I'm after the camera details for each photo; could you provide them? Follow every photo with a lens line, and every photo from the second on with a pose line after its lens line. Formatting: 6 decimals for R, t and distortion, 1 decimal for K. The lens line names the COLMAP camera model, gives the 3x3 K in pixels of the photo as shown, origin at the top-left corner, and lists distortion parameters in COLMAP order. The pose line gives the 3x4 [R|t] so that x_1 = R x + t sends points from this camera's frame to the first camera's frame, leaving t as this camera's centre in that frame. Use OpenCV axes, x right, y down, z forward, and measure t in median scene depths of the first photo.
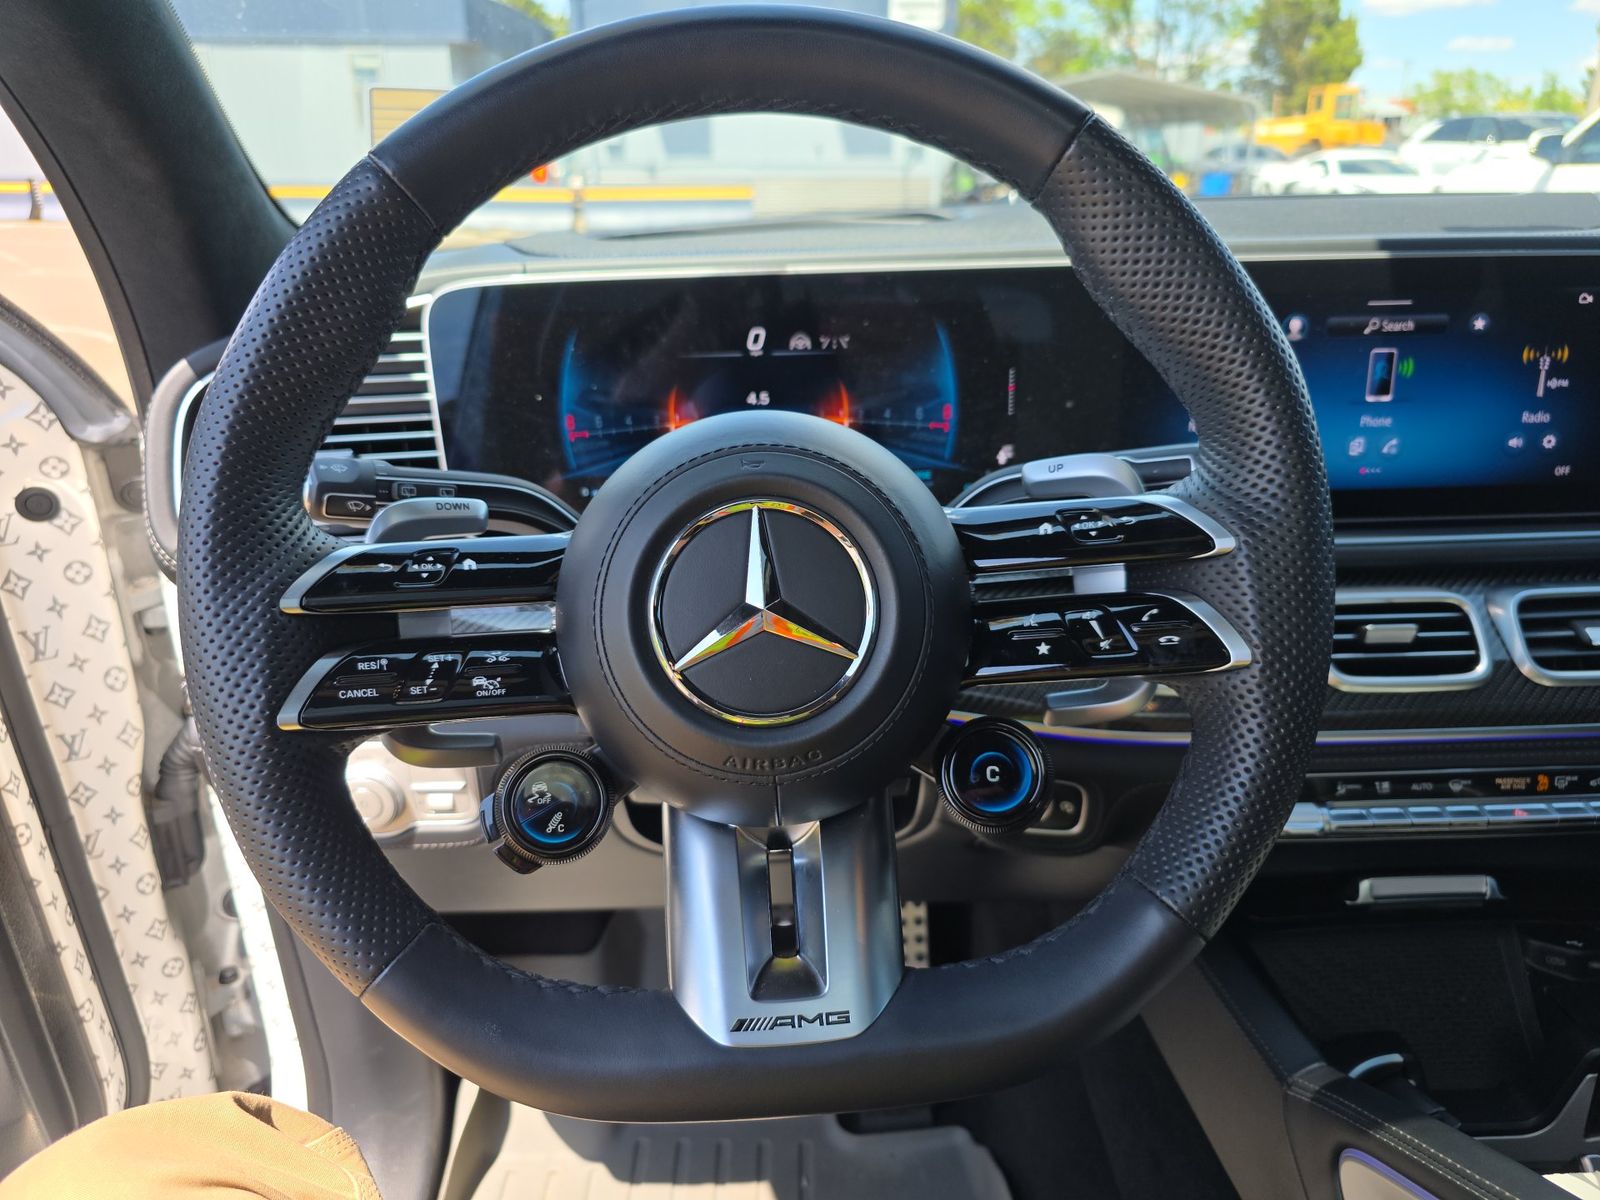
lens RADIAL K [[1091.7, 0, 800.0], [0, 1091.7, 600.0], [0, 0, 1]] dist [0.031932, -0.033924]
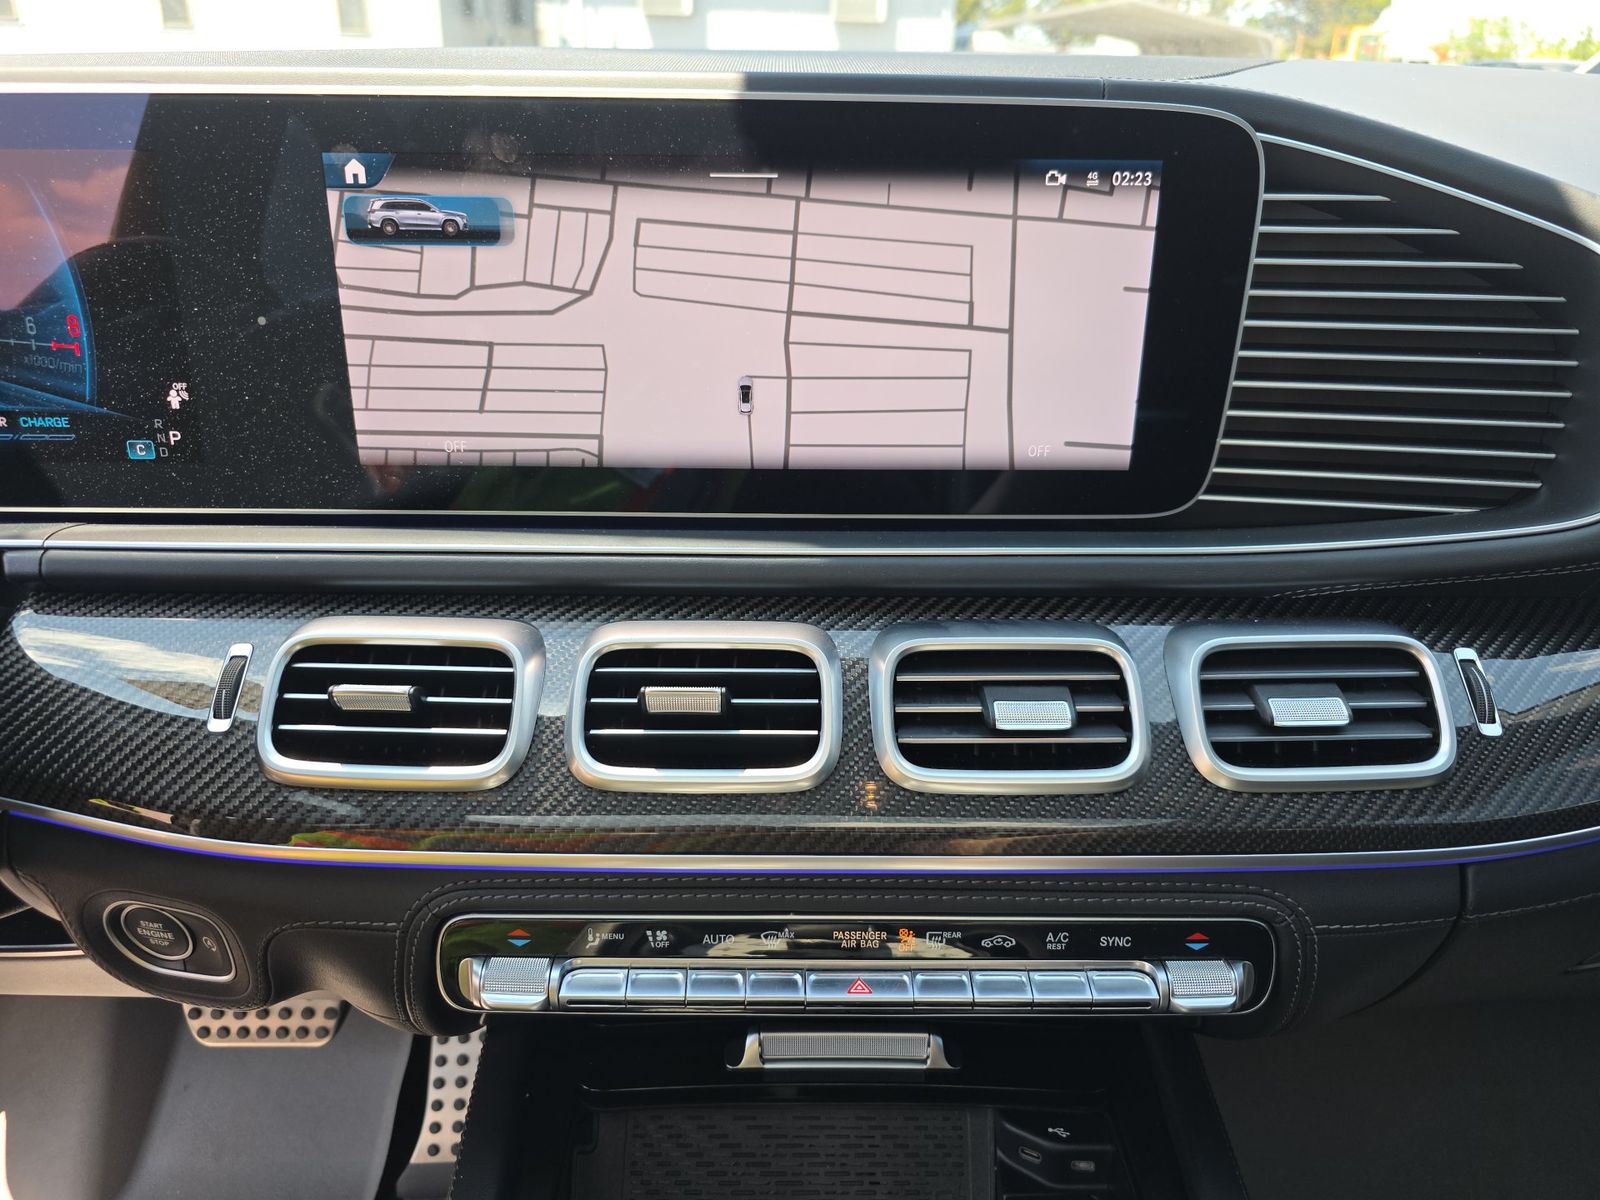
lens RADIAL K [[1108.5, 0, 797.1], [0, 1108.5, 621.2], [0, 0, 1]] dist [-0.009439, -0.006813]
pose [[0.999262, 0.037952, -0.006003, 0.530761], [-0.037459, 0.996993, 0.067840, -0.053617], [0.008560, -0.067565, 0.997678, 0.318976]]
